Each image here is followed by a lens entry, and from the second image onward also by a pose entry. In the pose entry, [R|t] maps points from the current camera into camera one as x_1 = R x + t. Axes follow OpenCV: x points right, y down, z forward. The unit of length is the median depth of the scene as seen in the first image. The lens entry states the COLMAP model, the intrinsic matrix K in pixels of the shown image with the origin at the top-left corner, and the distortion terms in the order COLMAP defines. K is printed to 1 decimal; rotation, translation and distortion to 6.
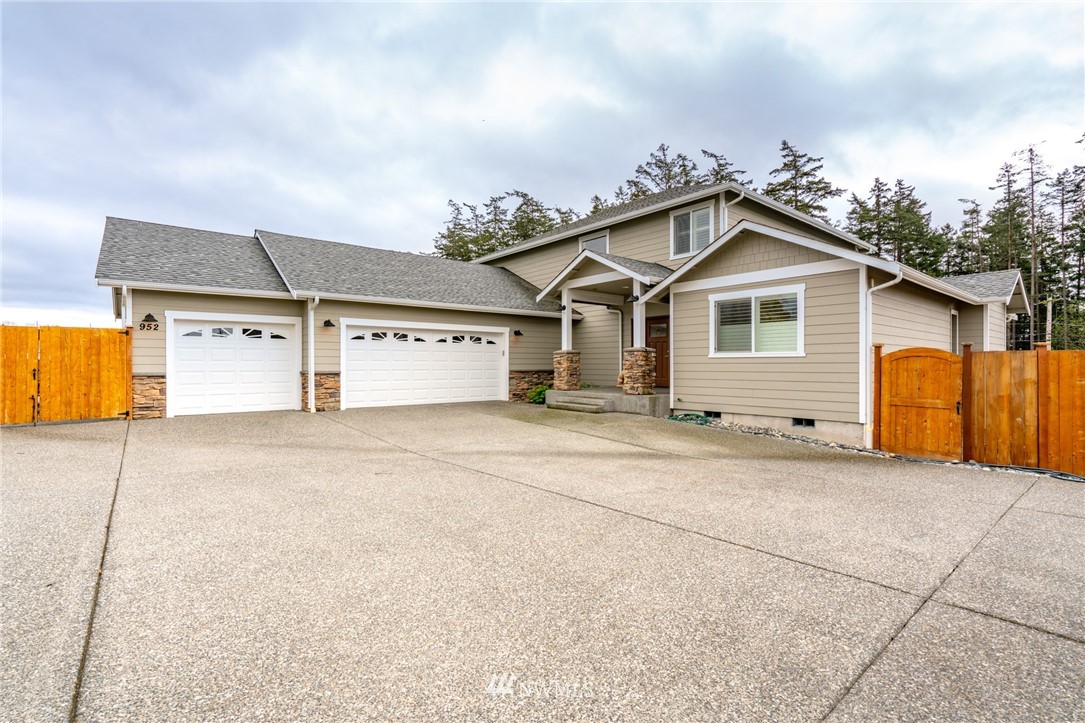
lens RADIAL K [[495.6, 0, 545.8], [0, 495.6, 369.9], [0, 0, 1]] dist [-0.002621, -0.000351]
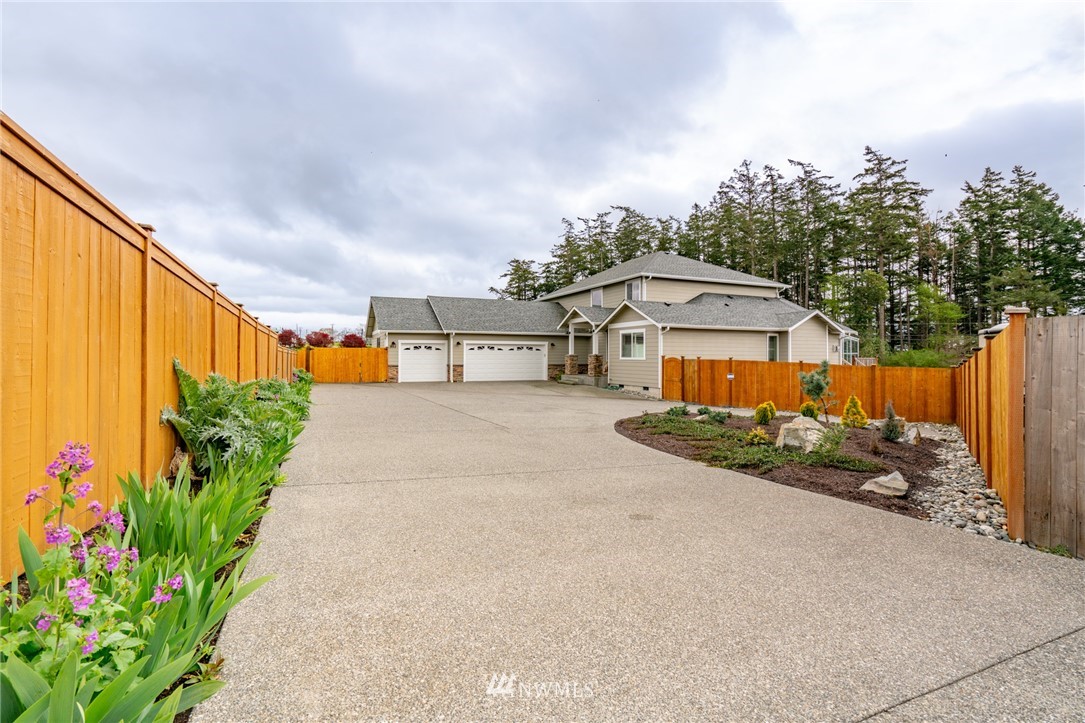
lens RADIAL K [[490.7, 0, 536.6], [0, 490.7, 359.9], [0, 0, 1]] dist [-0.000915, 0.000135]
pose [[0.961094, 0.004391, -0.276186, 0.096611], [-0.005461, 0.999980, -0.003105, -0.002398], [0.276167, 0.004492, 0.961099, -0.194869]]
